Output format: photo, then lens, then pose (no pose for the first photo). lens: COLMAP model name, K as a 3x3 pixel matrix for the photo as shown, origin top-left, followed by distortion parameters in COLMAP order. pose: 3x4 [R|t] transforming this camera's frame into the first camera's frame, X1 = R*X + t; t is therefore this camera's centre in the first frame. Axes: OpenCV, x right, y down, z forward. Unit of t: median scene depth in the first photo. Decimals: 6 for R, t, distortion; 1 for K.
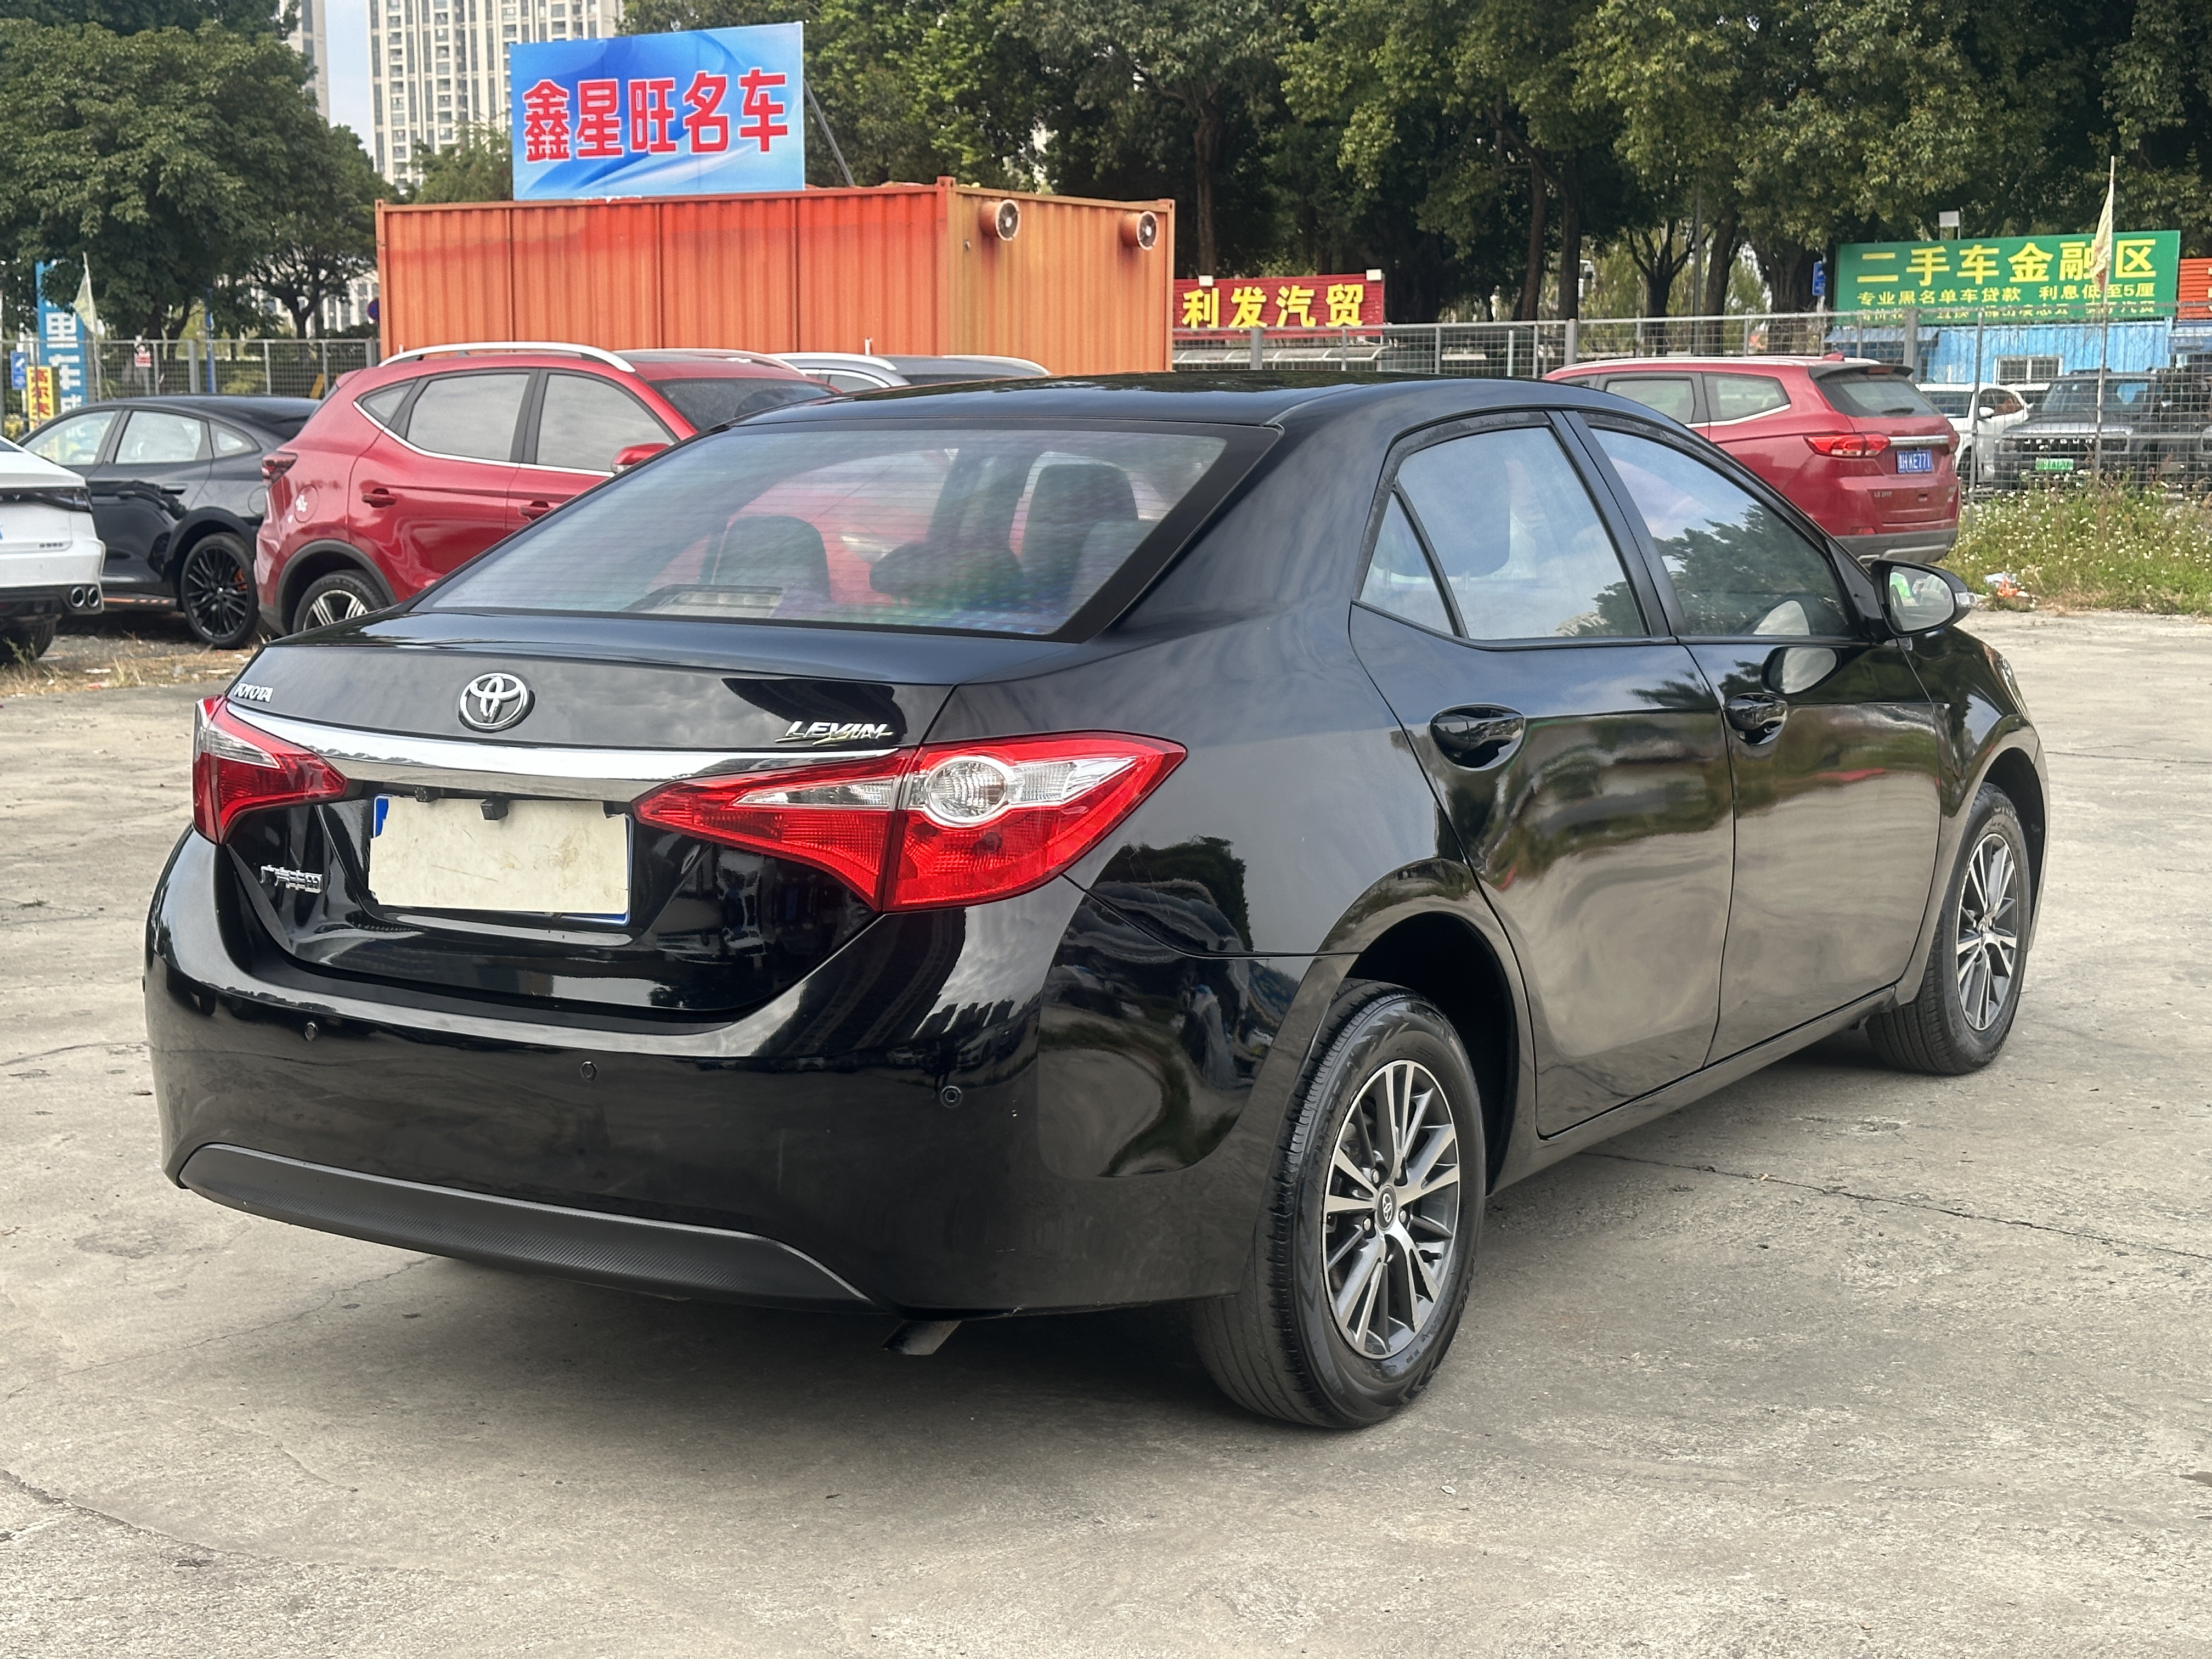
lens RADIAL K [[3083.3, 0, 1106.0], [0, 3083.3, 829.5], [0, 0, 1]] dist [0.234175, -0.527253]
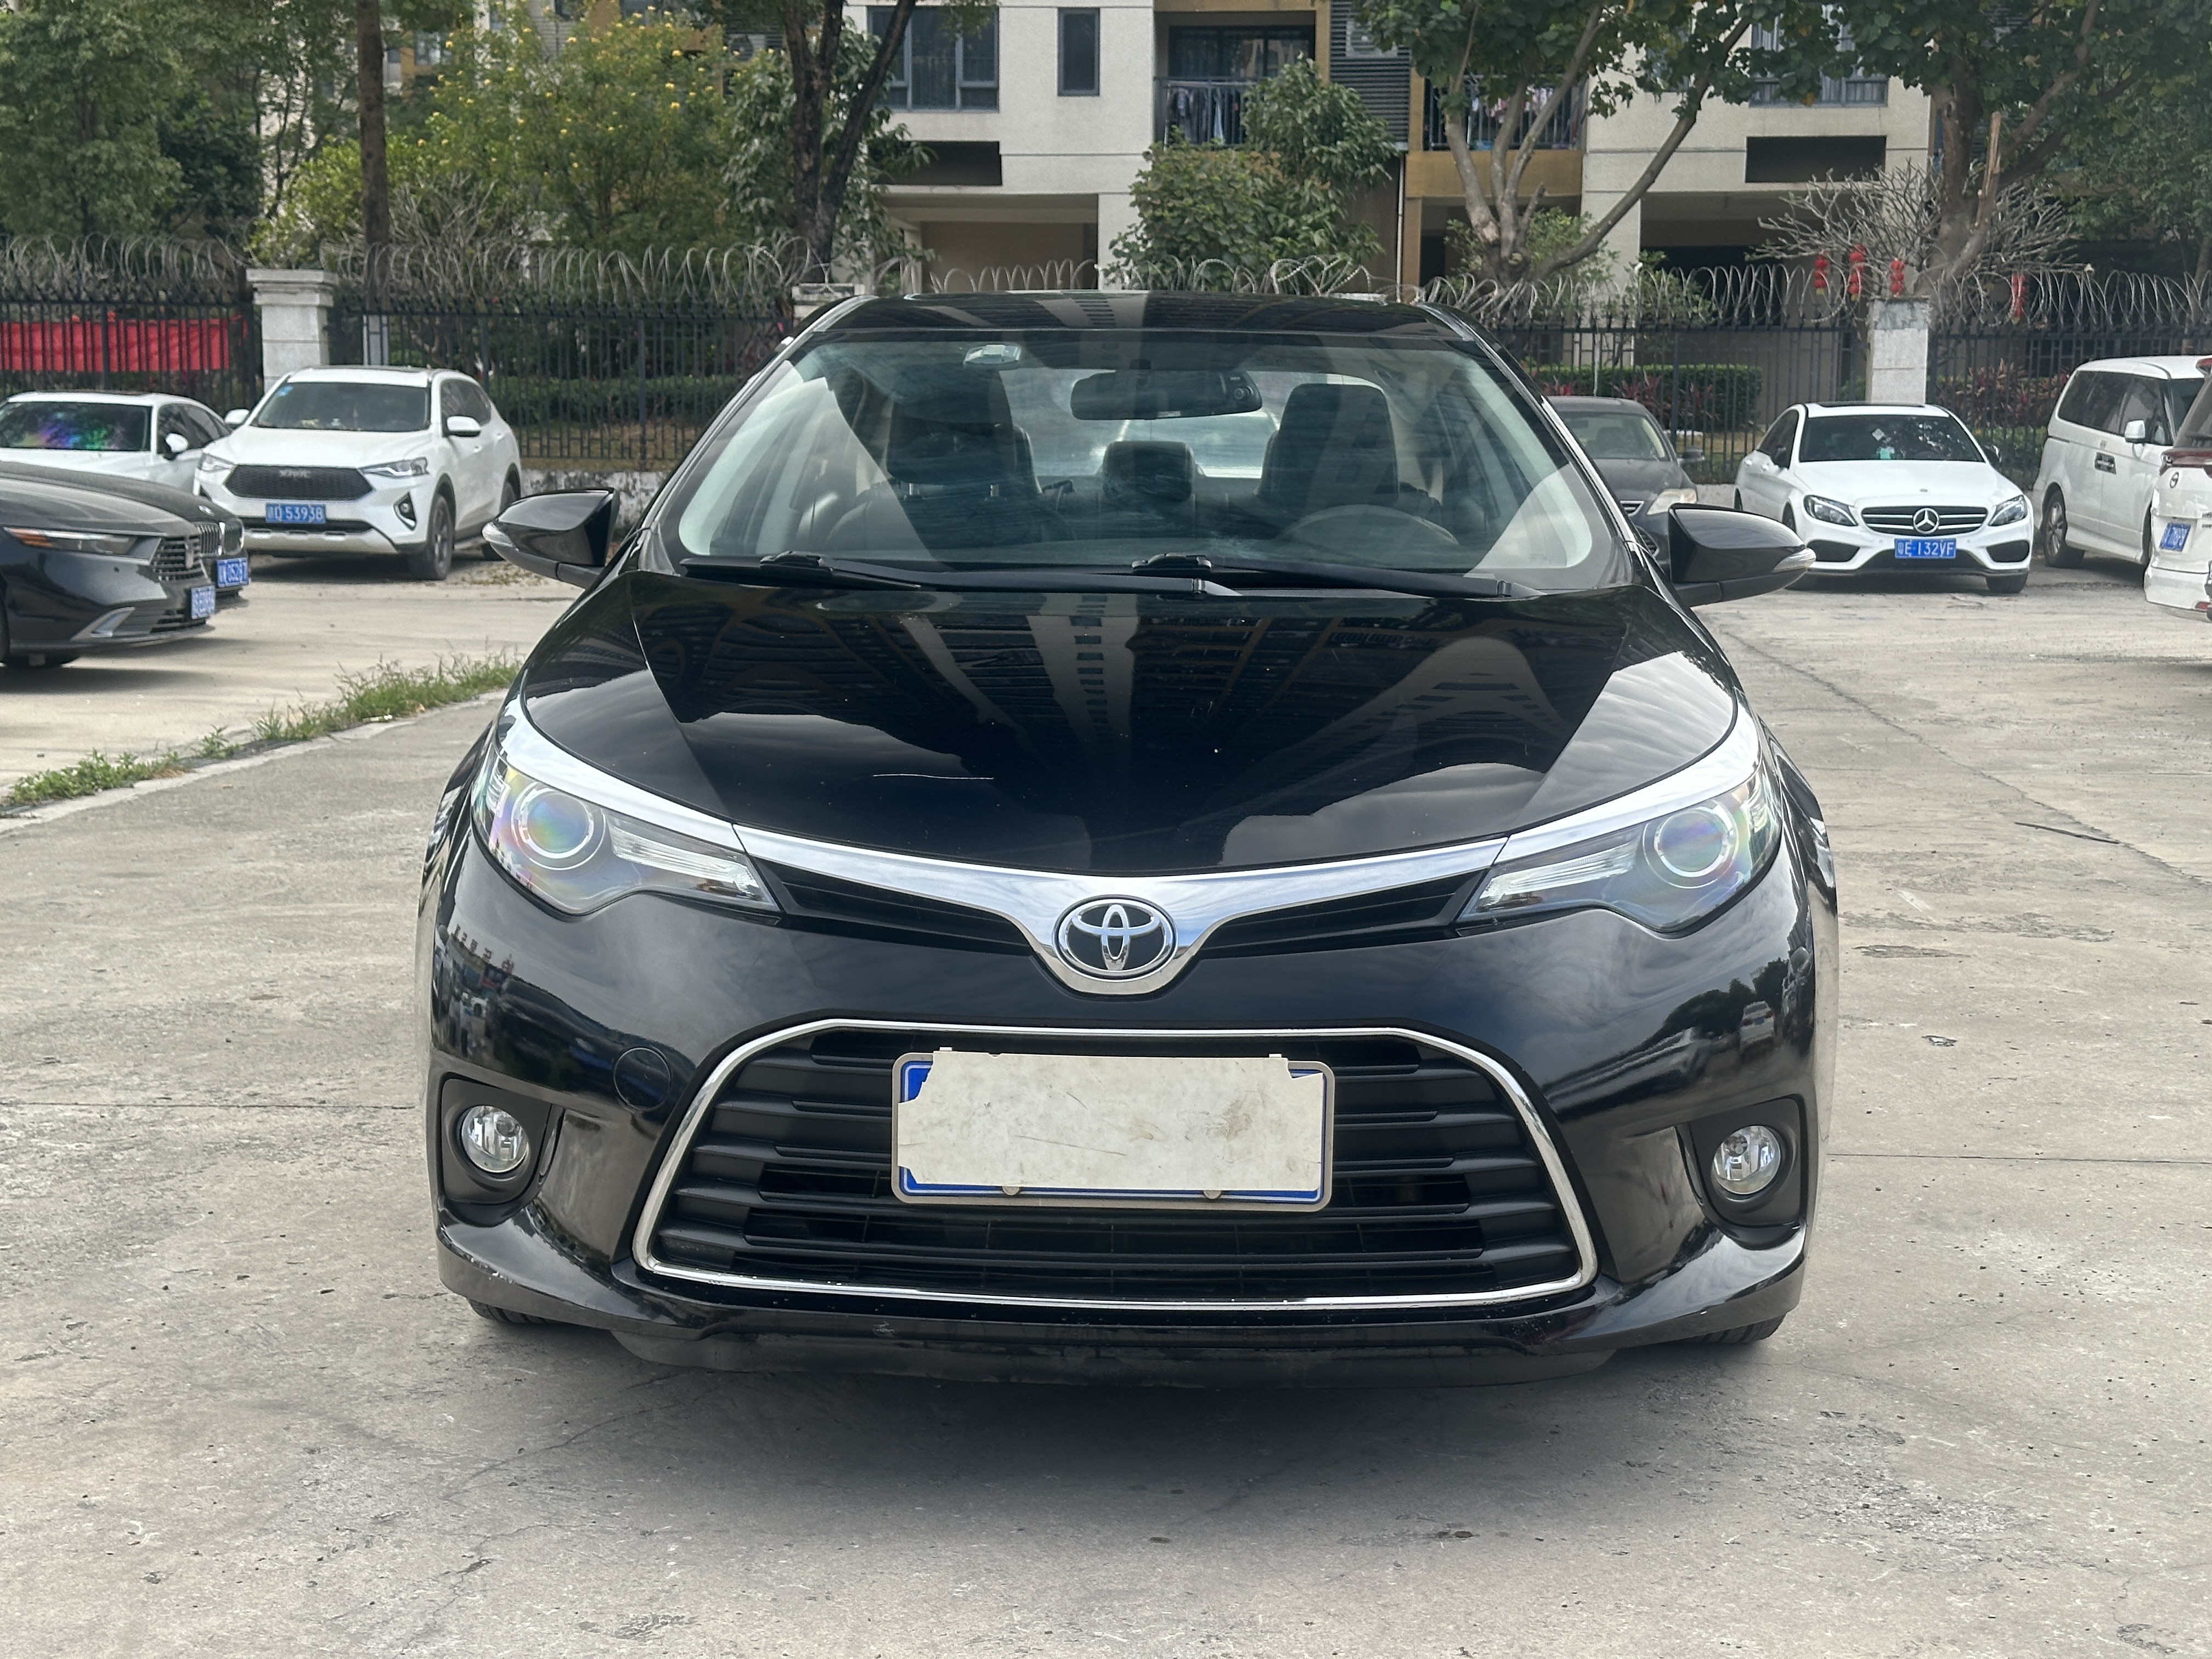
lens RADIAL K [[3062.2, 0, 1089.5], [0, 3062.2, 858.0], [0, 0, 1]] dist [0.257843, -0.643667]
pose [[-0.859565, 0.056097, -0.507938, 0.061711], [-0.079739, 0.967058, 0.241743, -0.021999], [0.504767, 0.248297, -0.826776, 0.195674]]
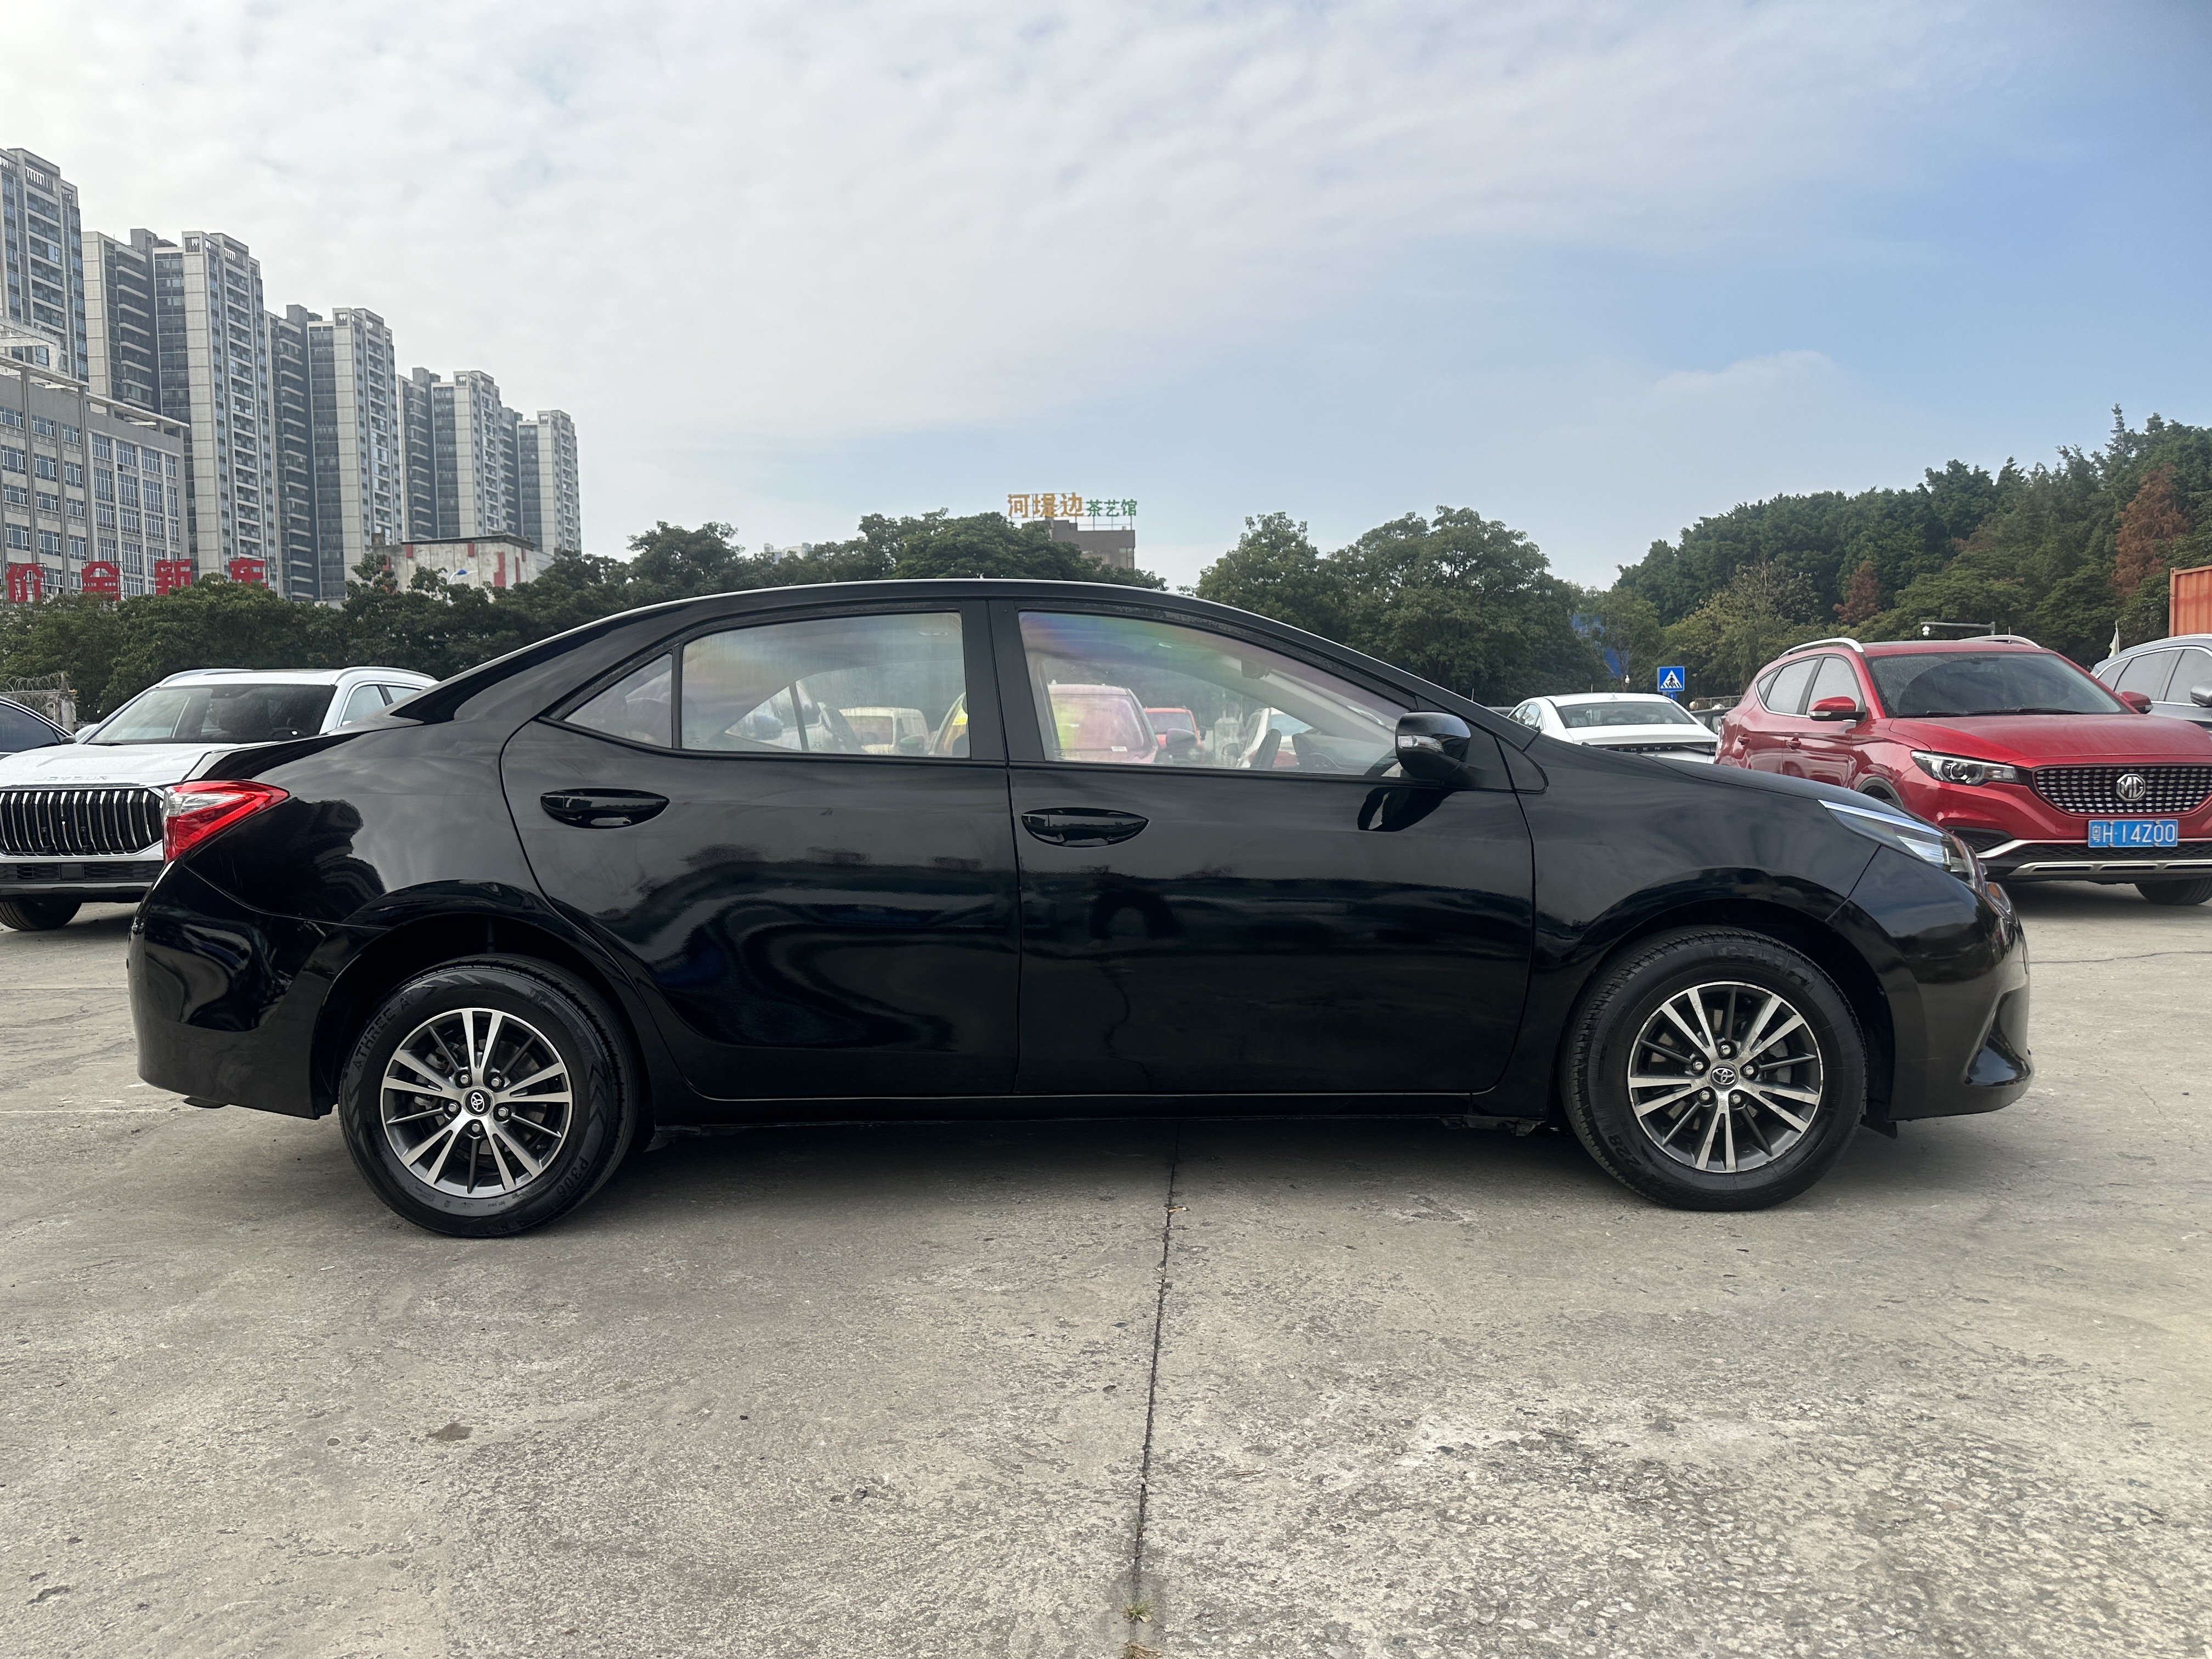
lens RADIAL K [[1564.2, 0, 1106.0], [0, 1564.2, 829.5], [0, 0, 1]] dist [0.071093, -0.089248]
pose [[0.531259, 0.034117, -0.846522, 0.075723], [-0.094772, 0.995311, -0.019363, -0.002361], [0.841892, 0.090514, 0.532001, 0.067706]]
